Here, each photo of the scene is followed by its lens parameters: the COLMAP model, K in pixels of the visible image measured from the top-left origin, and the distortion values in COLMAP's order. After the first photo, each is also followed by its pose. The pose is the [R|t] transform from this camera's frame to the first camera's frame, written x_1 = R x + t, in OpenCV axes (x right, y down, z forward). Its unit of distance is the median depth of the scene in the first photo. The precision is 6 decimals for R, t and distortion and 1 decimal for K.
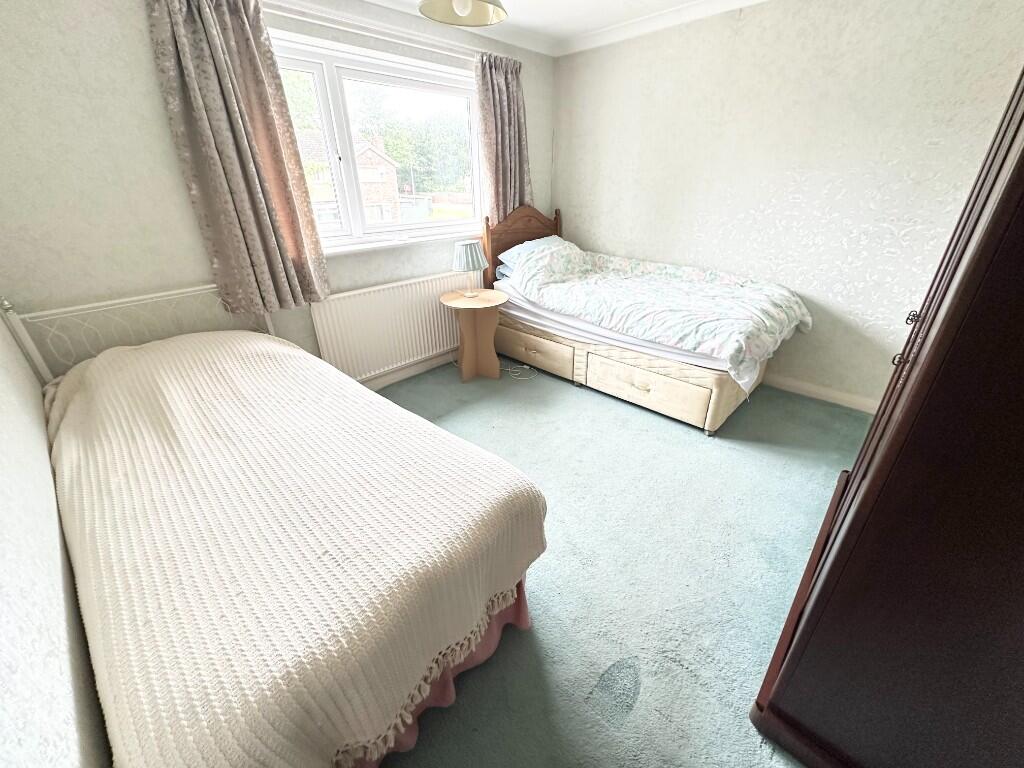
lens RADIAL K [[409.1, 0, 513.4], [0, 409.1, 381.5], [0, 0, 1]] dist [-0.001216, -0.000210]
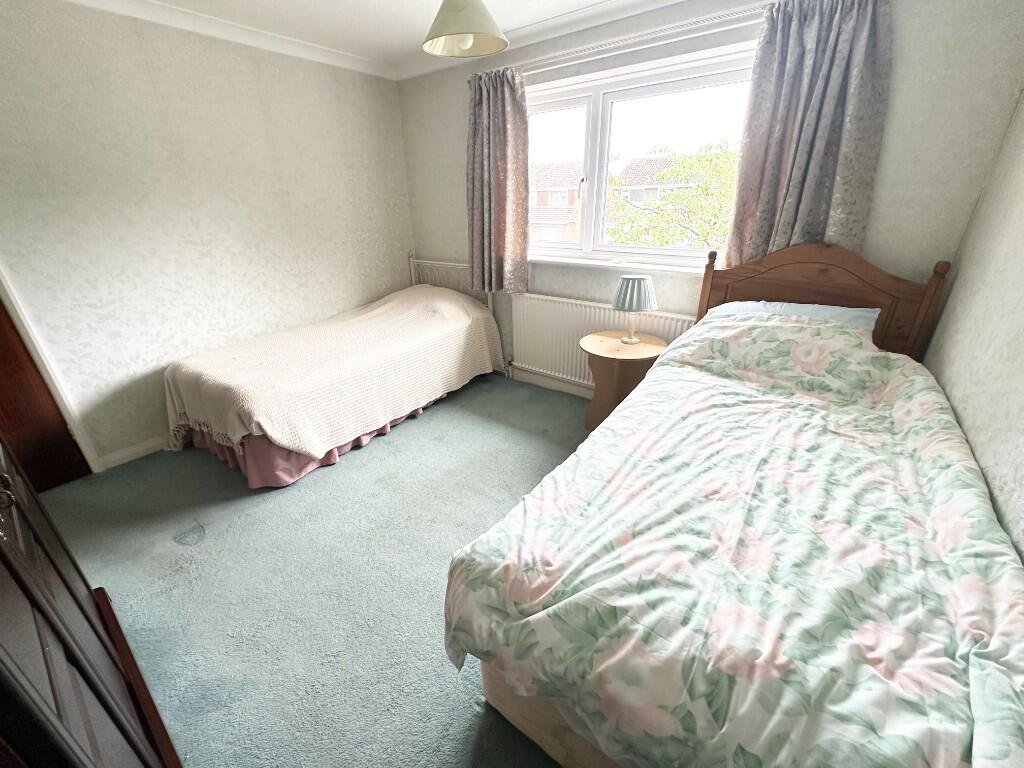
lens RADIAL K [[409.1, 0, 513.0], [0, 409.1, 382.7], [0, 0, 1]] dist [-0.001216, -0.000210]
pose [[0.104512, 0.408924, -0.906564, 0.687977], [-0.431378, 0.839980, 0.329160, -0.333415], [0.896097, 0.356670, 0.264188, 0.664036]]
